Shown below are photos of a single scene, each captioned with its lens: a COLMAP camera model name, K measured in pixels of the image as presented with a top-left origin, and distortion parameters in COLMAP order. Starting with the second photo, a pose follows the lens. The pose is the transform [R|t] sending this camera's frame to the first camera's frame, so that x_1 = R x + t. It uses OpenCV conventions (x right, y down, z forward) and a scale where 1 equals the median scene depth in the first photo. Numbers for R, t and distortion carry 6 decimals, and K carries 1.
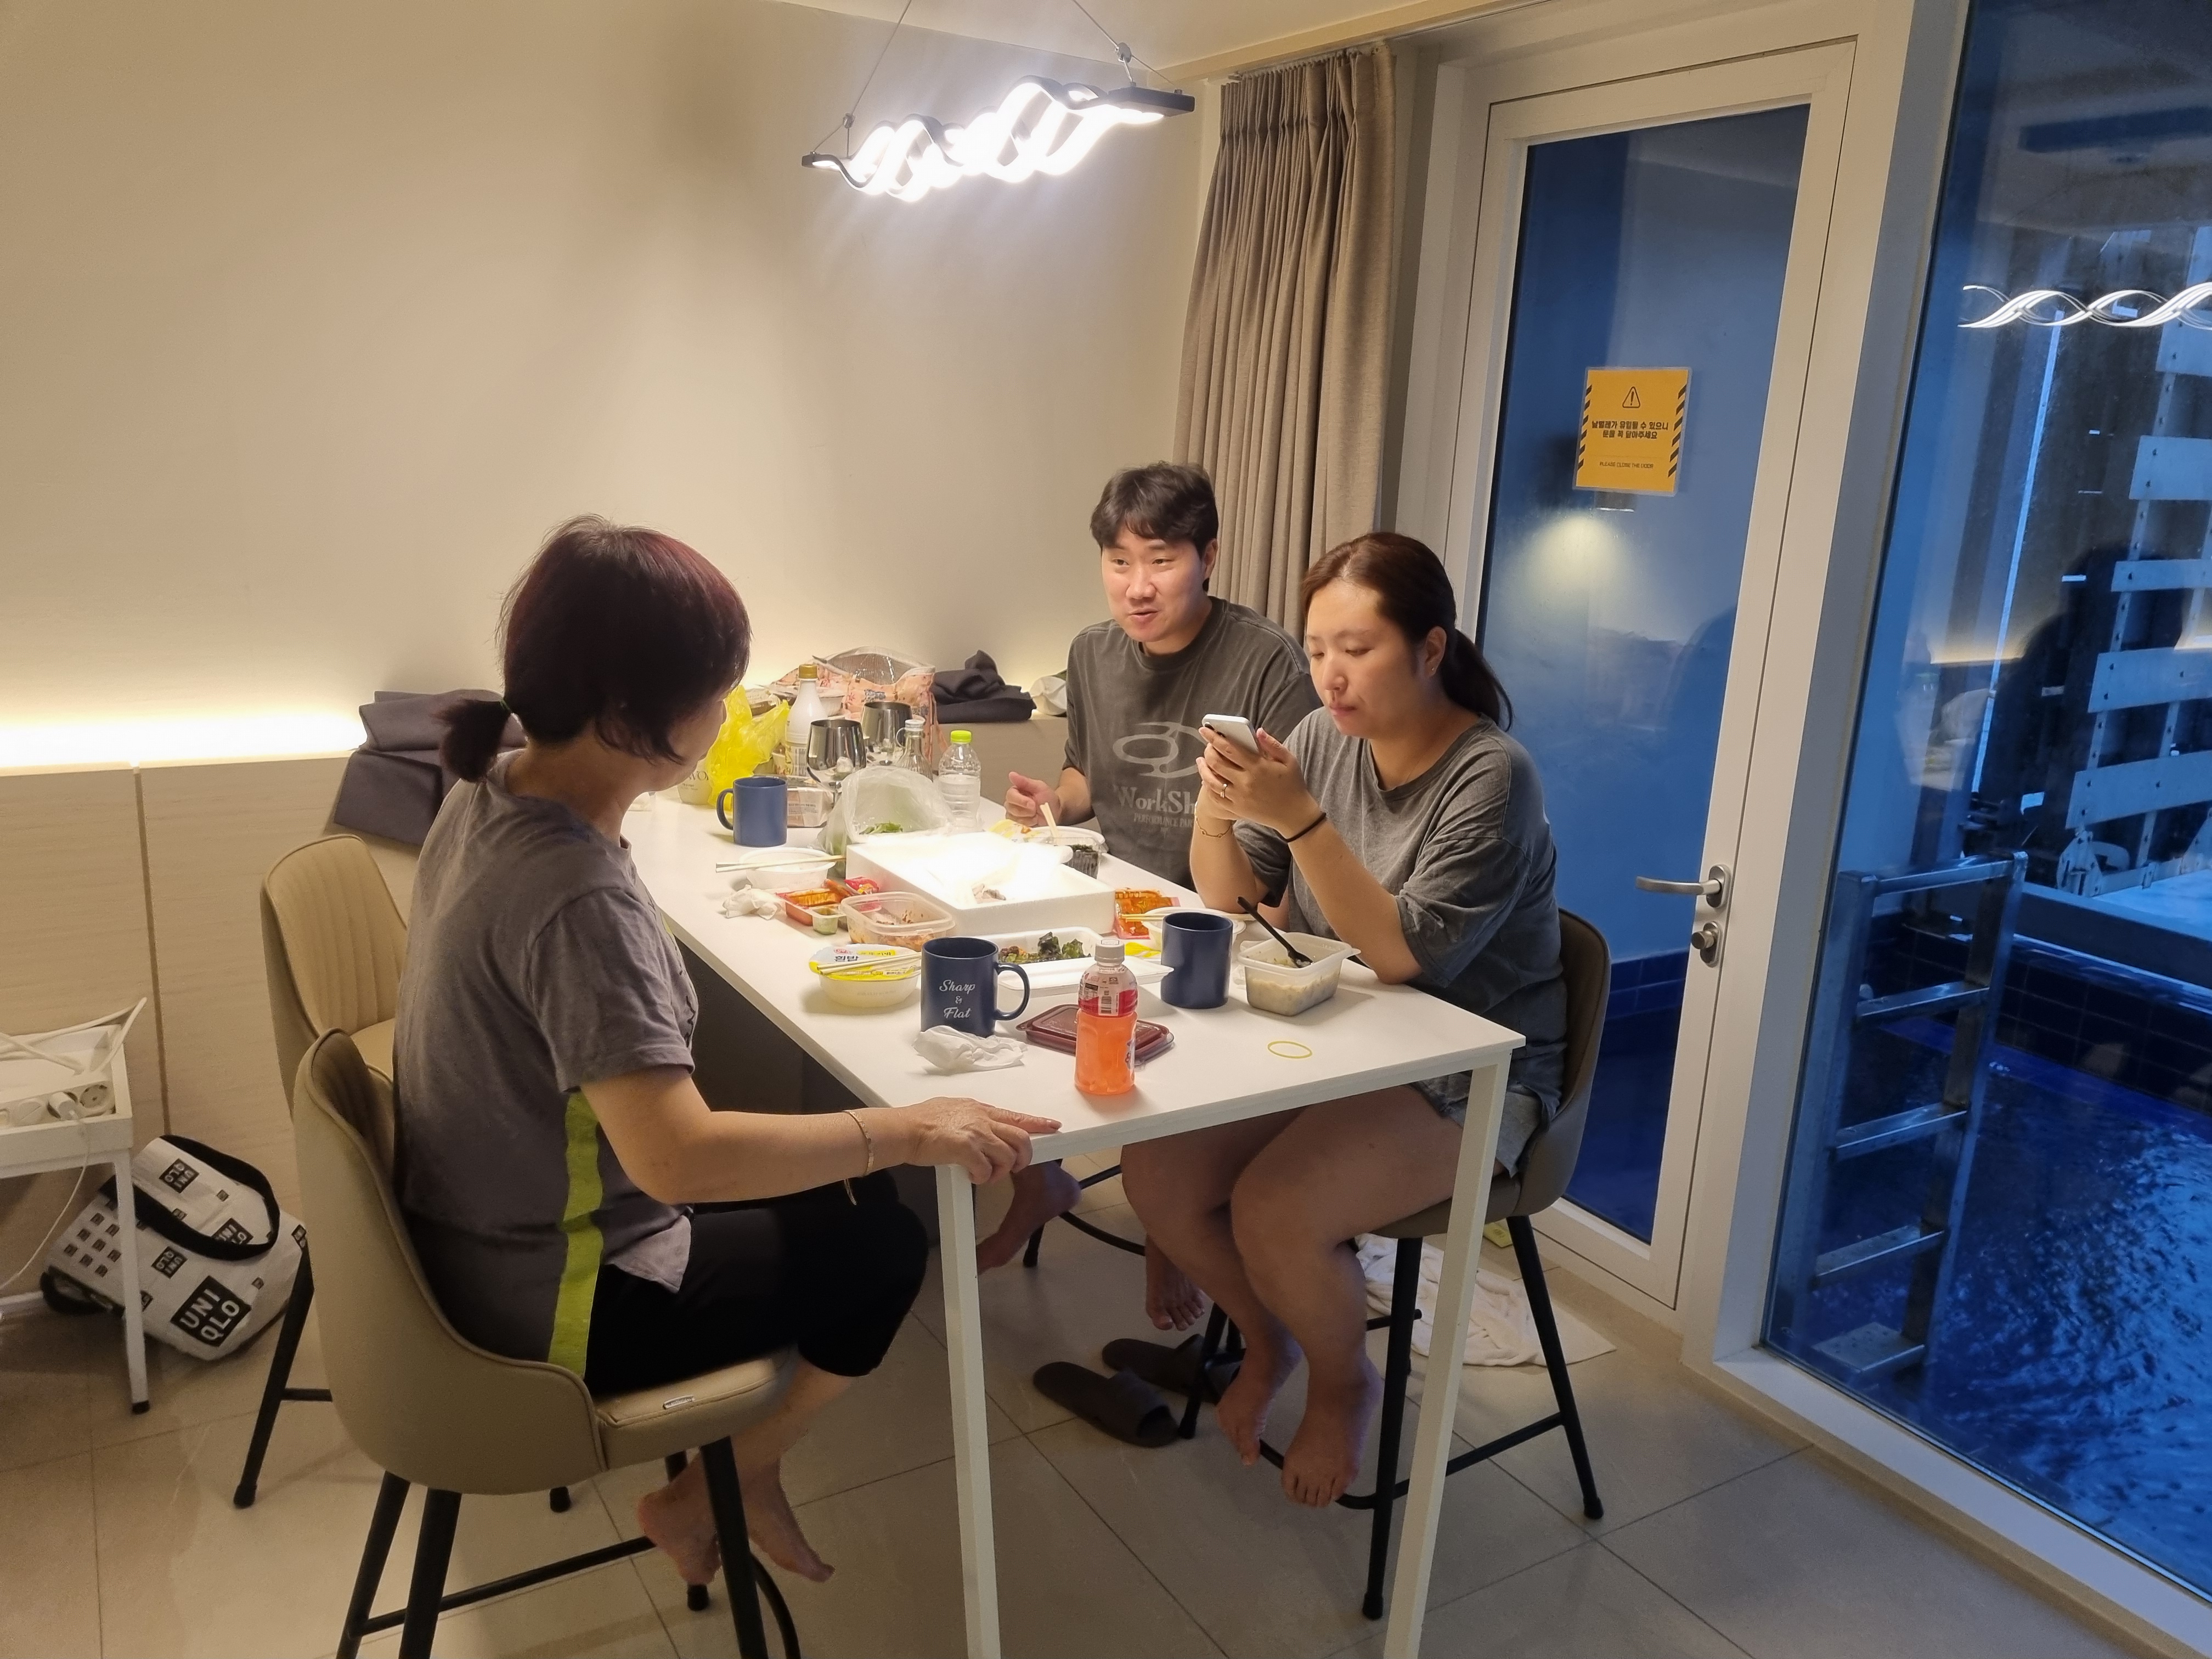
lens RADIAL K [[1680.8, 0, 1148.0], [0, 1680.8, 814.3], [0, 0, 1]] dist [0.031062, -0.000391]
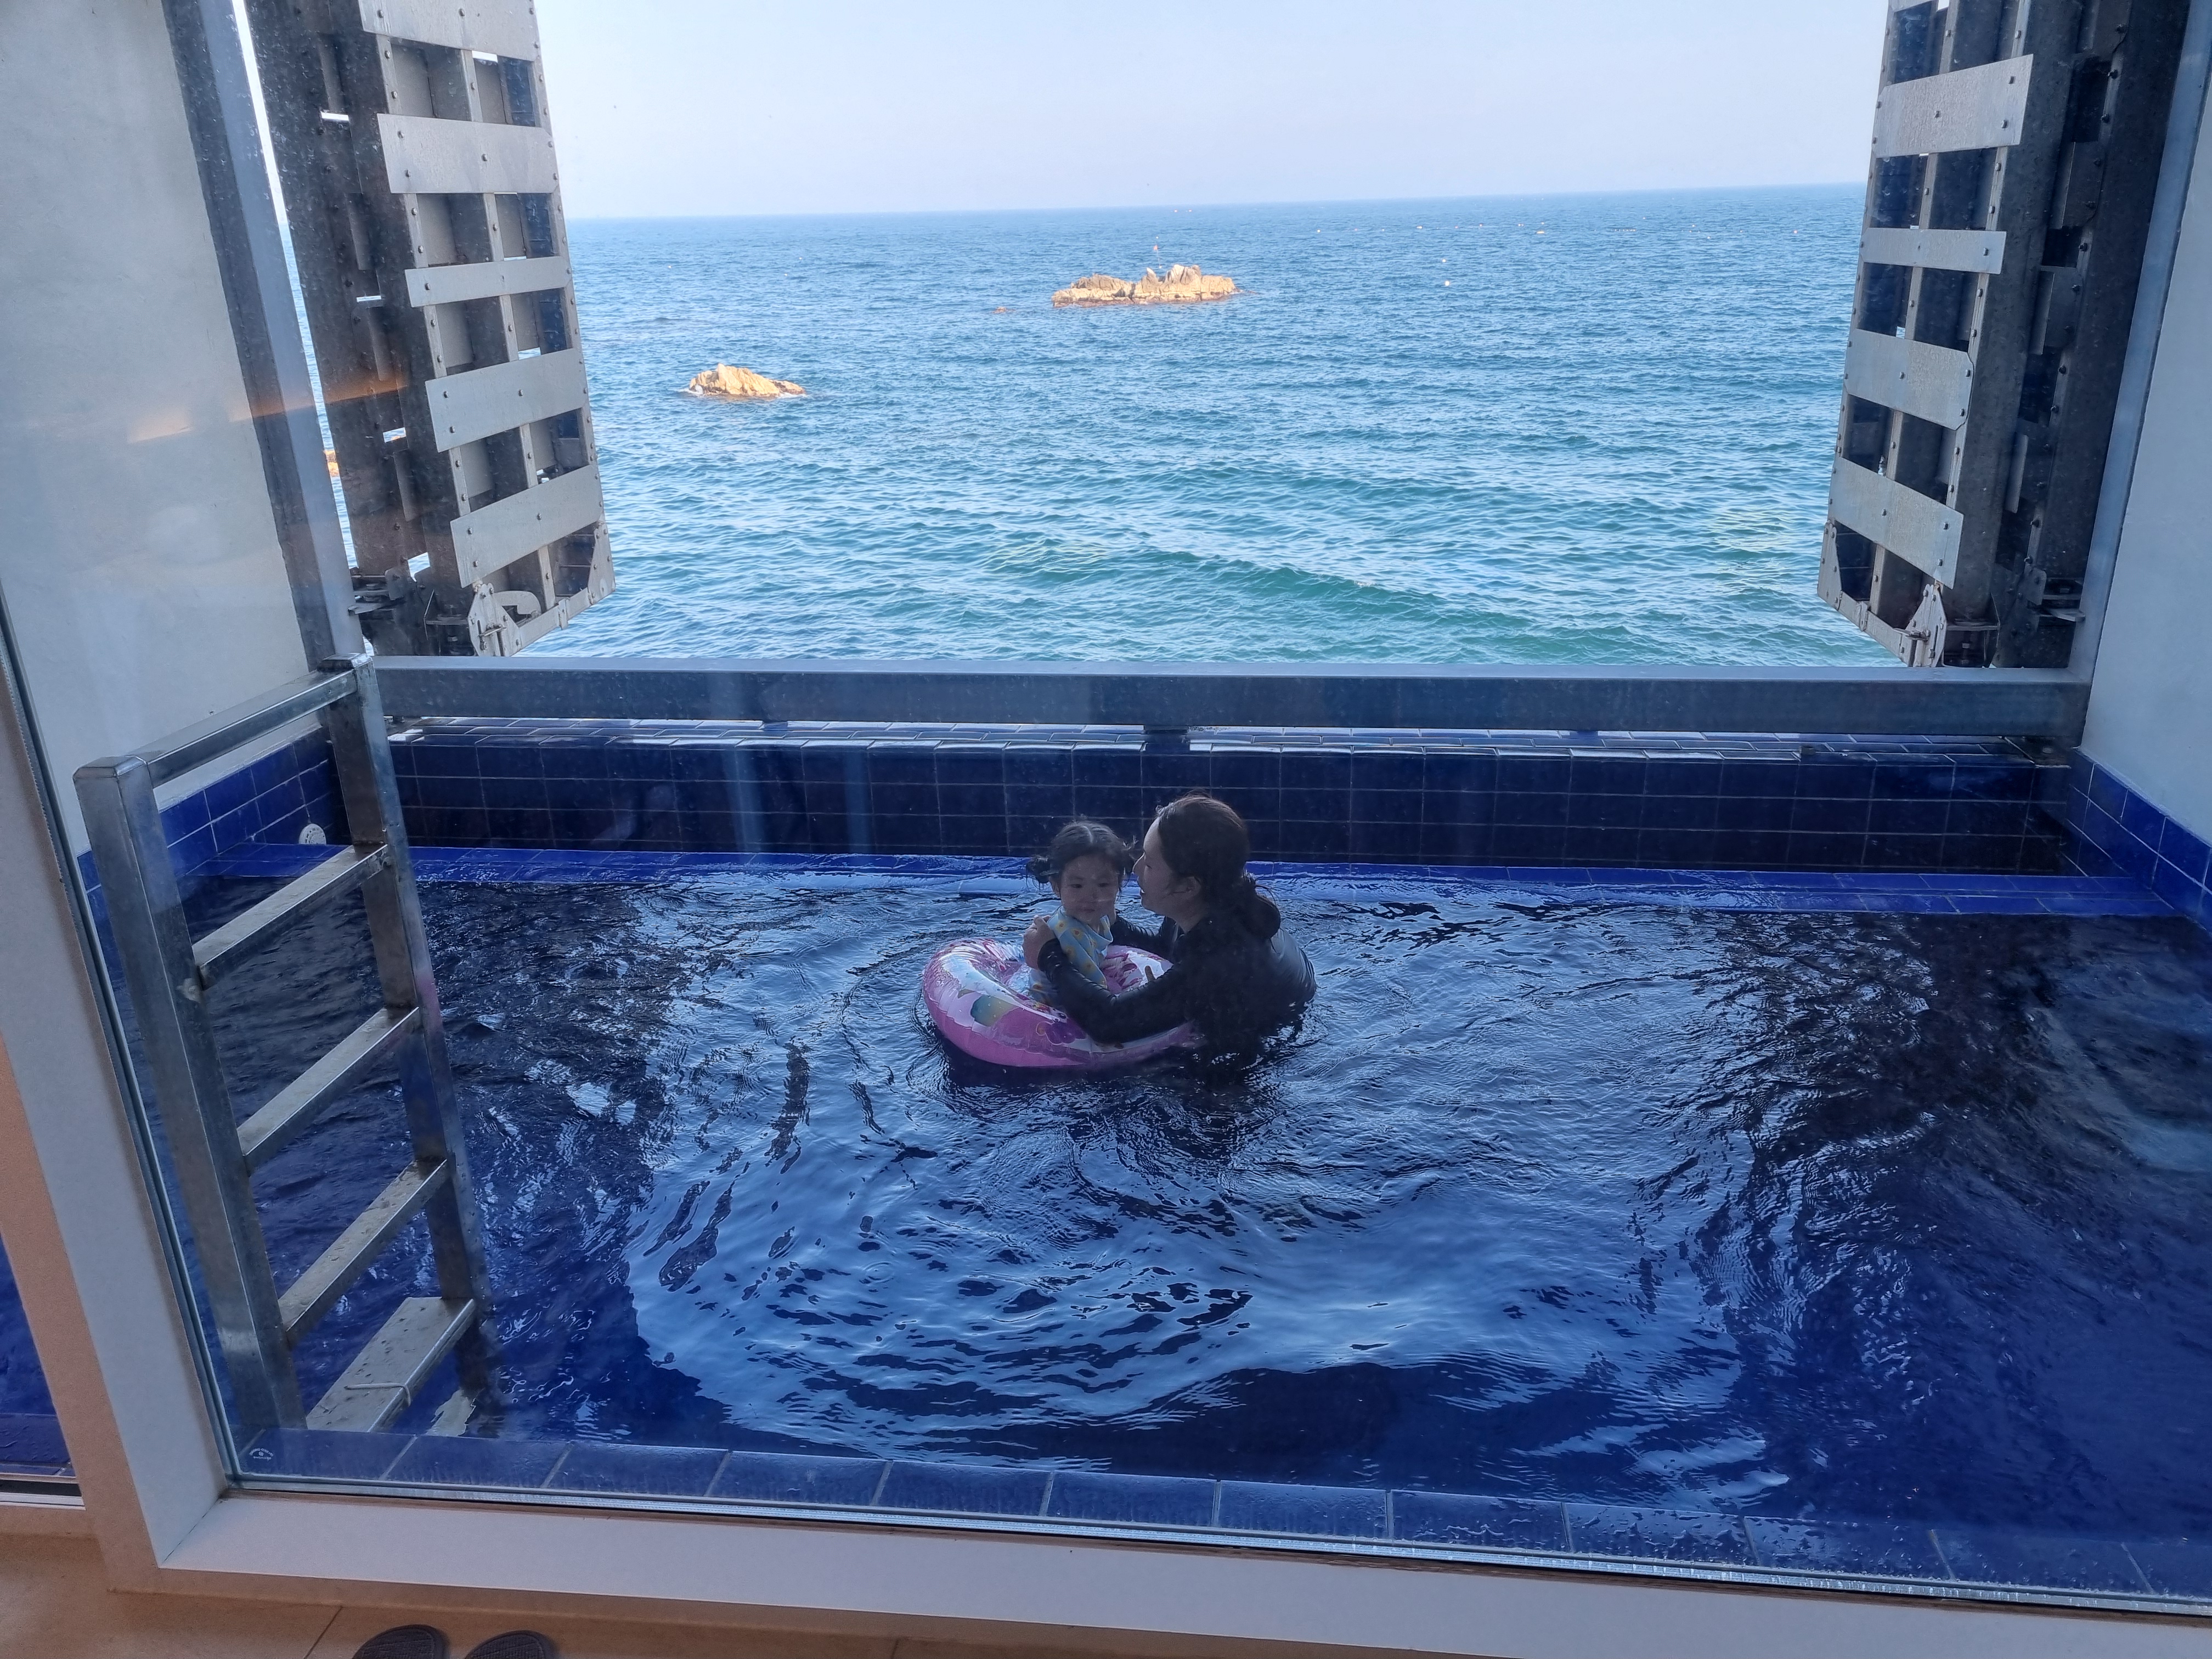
lens RADIAL K [[1653.1, 0, 1119.9], [0, 1653.1, 840.6], [0, 0, 1]] dist [0.066204, -0.053541]
pose [[0.637127, -0.343631, 0.689918, 0.212697], [0.237910, 0.939085, 0.248029, -0.003488], [-0.733122, 0.006113, 0.680069, 0.292066]]
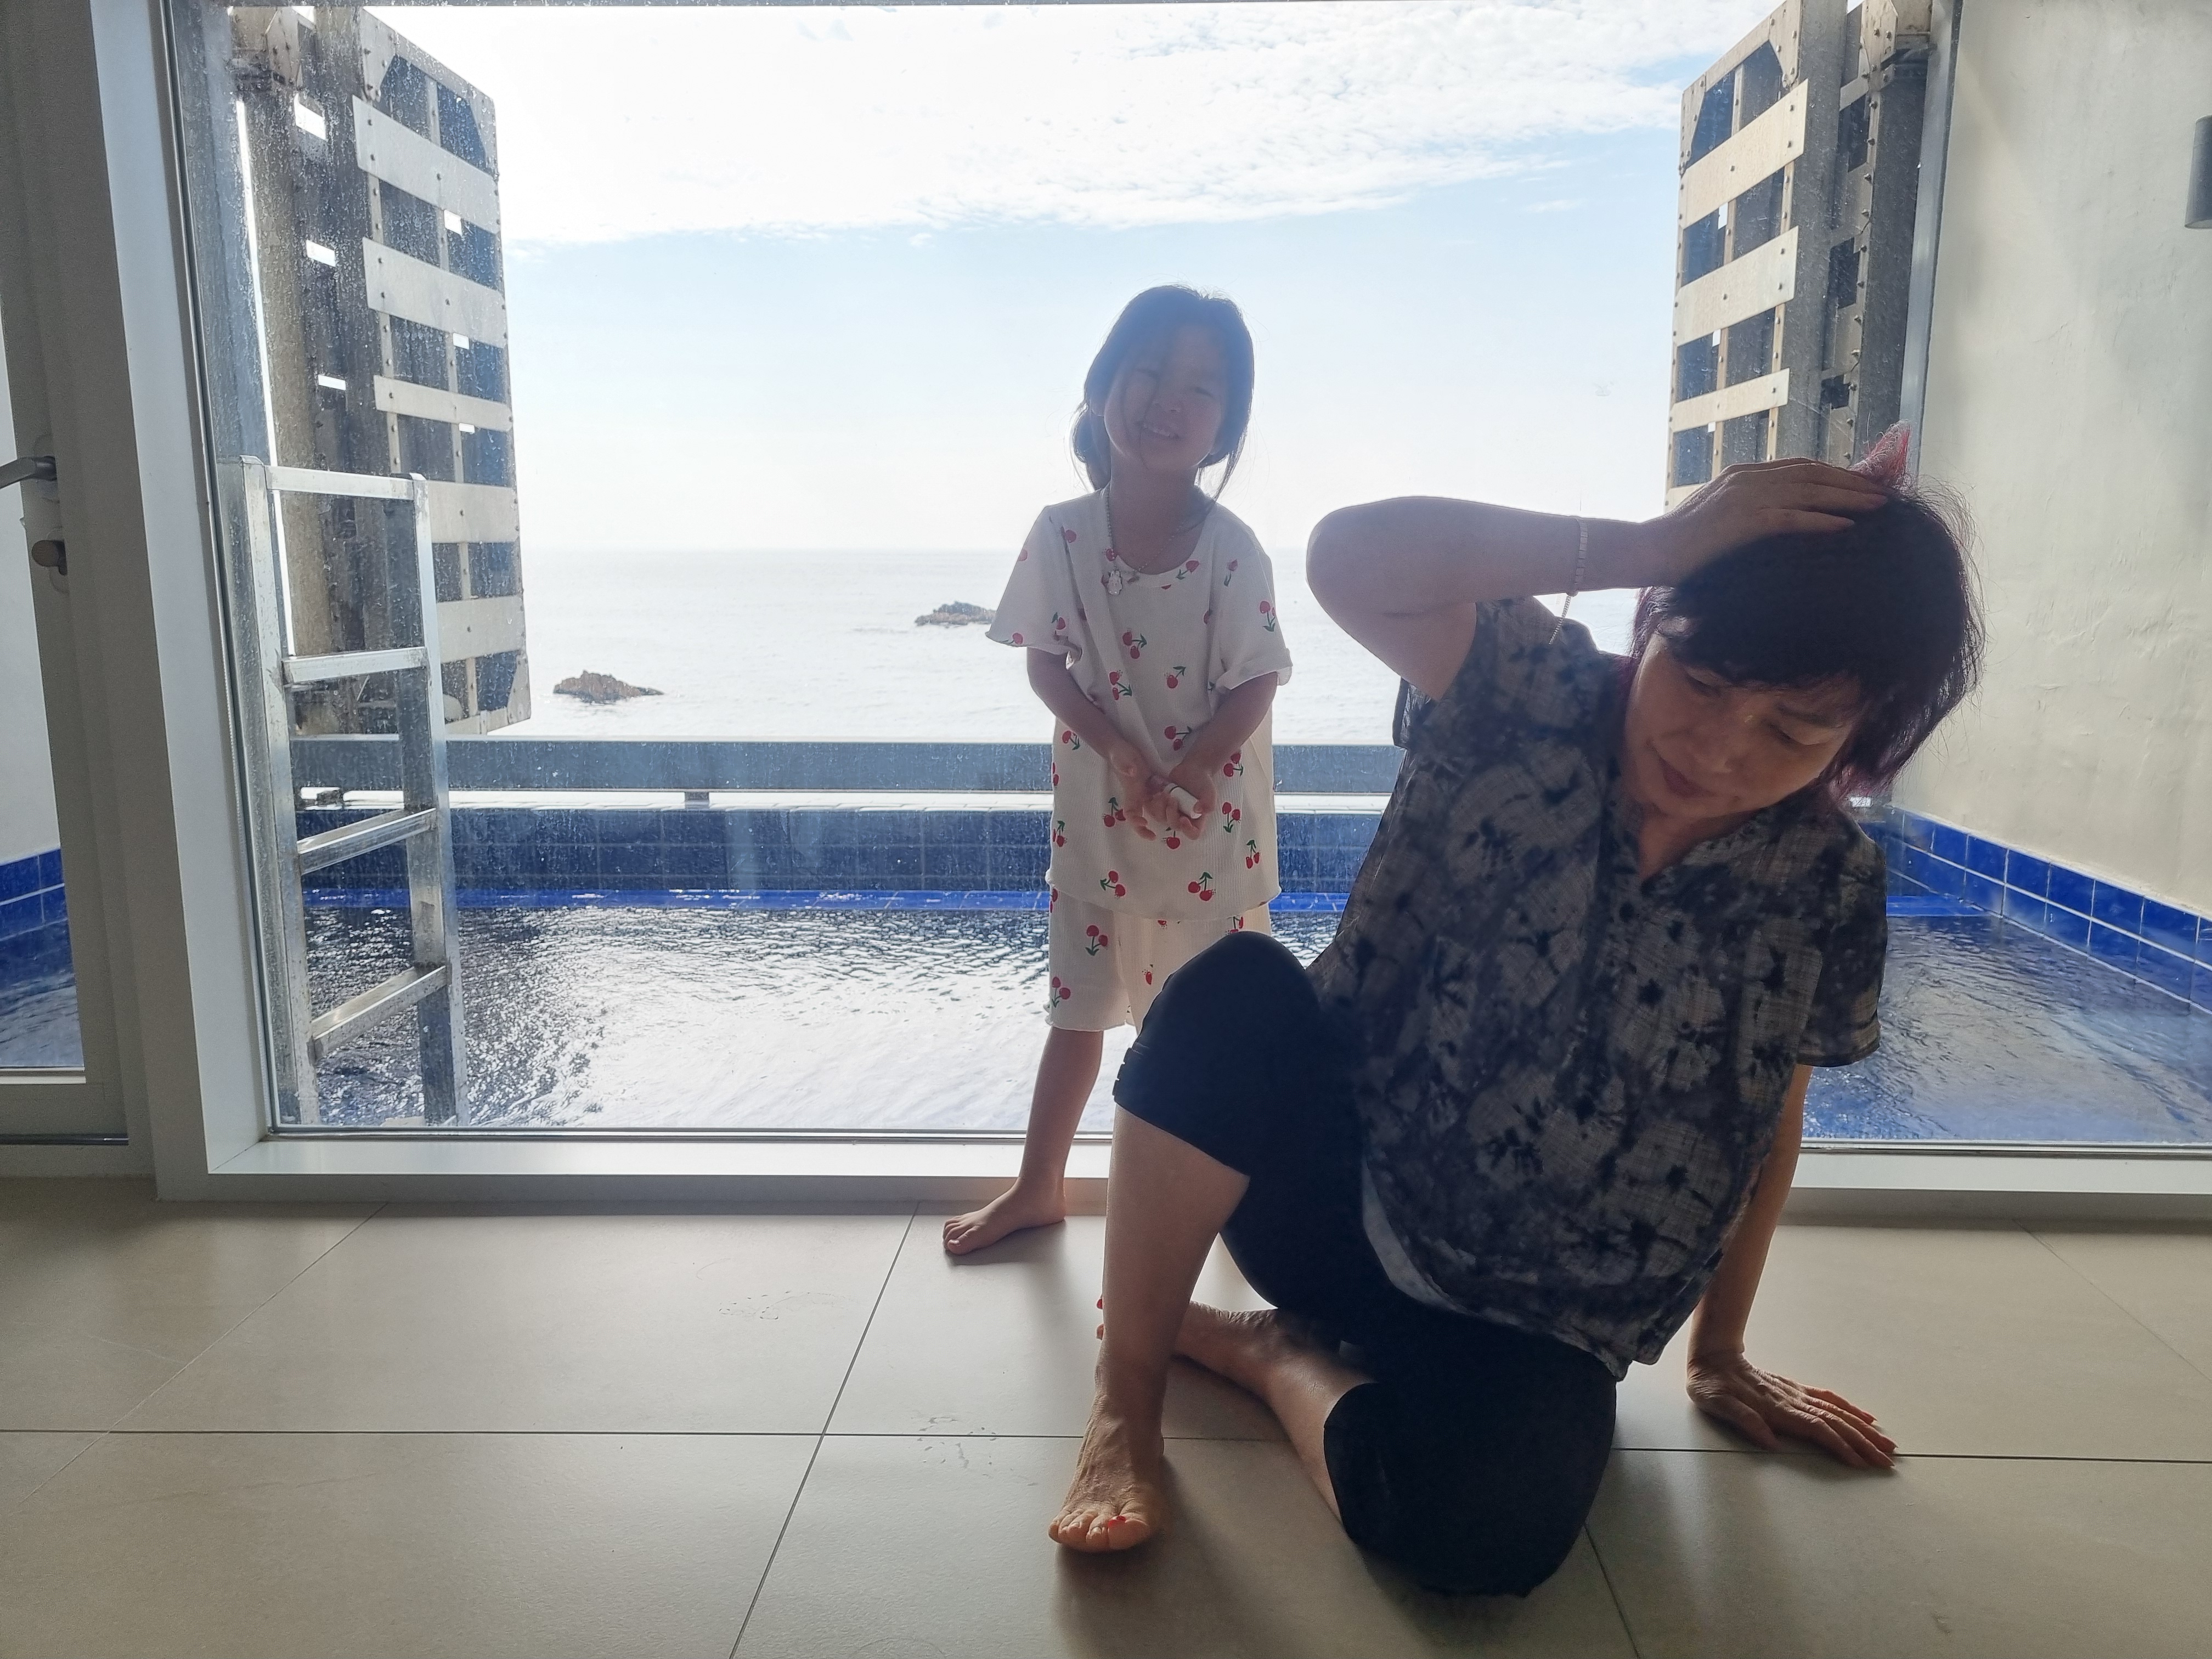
lens RADIAL K [[1665.6, 0, 1121.1], [0, 1665.6, 845.4], [0, 0, 1]] dist [0.039740, -0.046207]
pose [[0.572136, -0.200318, 0.795320, 0.037275], [0.220614, 0.971562, 0.086003, 0.210932], [-0.789931, 0.126253, 0.600058, 0.288284]]
